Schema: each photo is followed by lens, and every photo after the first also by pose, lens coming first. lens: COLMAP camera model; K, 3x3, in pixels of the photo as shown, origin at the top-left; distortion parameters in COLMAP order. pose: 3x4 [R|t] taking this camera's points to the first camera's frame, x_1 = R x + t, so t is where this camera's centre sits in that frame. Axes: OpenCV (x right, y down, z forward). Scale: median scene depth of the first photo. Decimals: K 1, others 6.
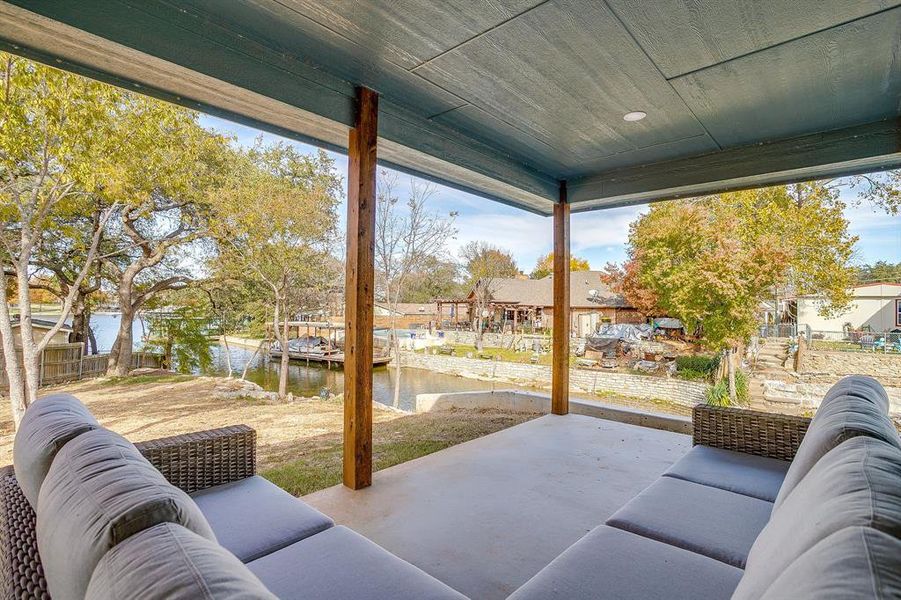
lens RADIAL K [[453.2, 0, 447.4], [0, 453.2, 321.3], [0, 0, 1]] dist [-0.003124, 0.000263]
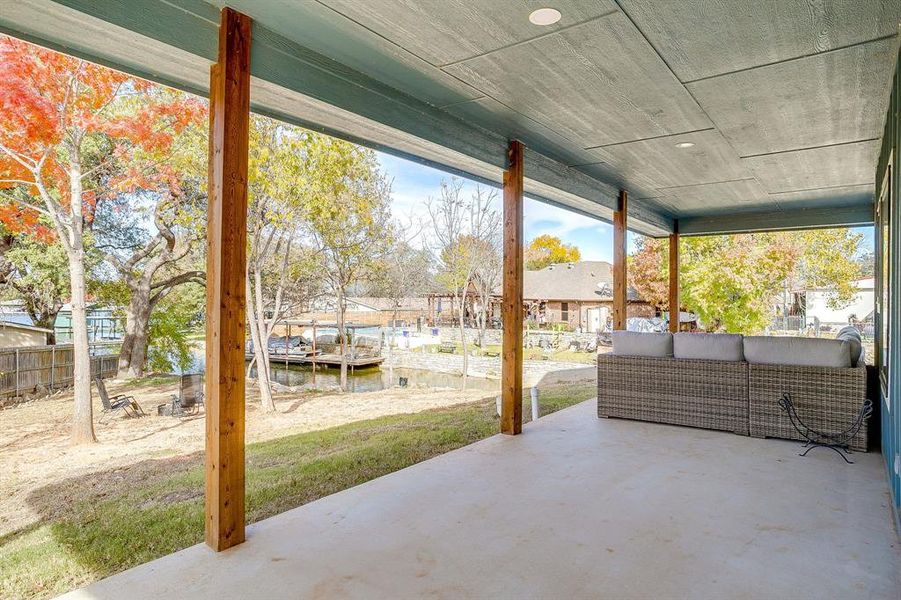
lens RADIAL K [[546.8, 0, 450.5], [0, 546.8, 300.0], [0, 0, 1]] dist [0.017794, -0.000265]
pose [[0.995399, -0.006054, 0.095628, -0.114505], [0.009311, 0.999391, -0.033643, 0.003350], [-0.095366, 0.034379, 0.994848, -0.127917]]
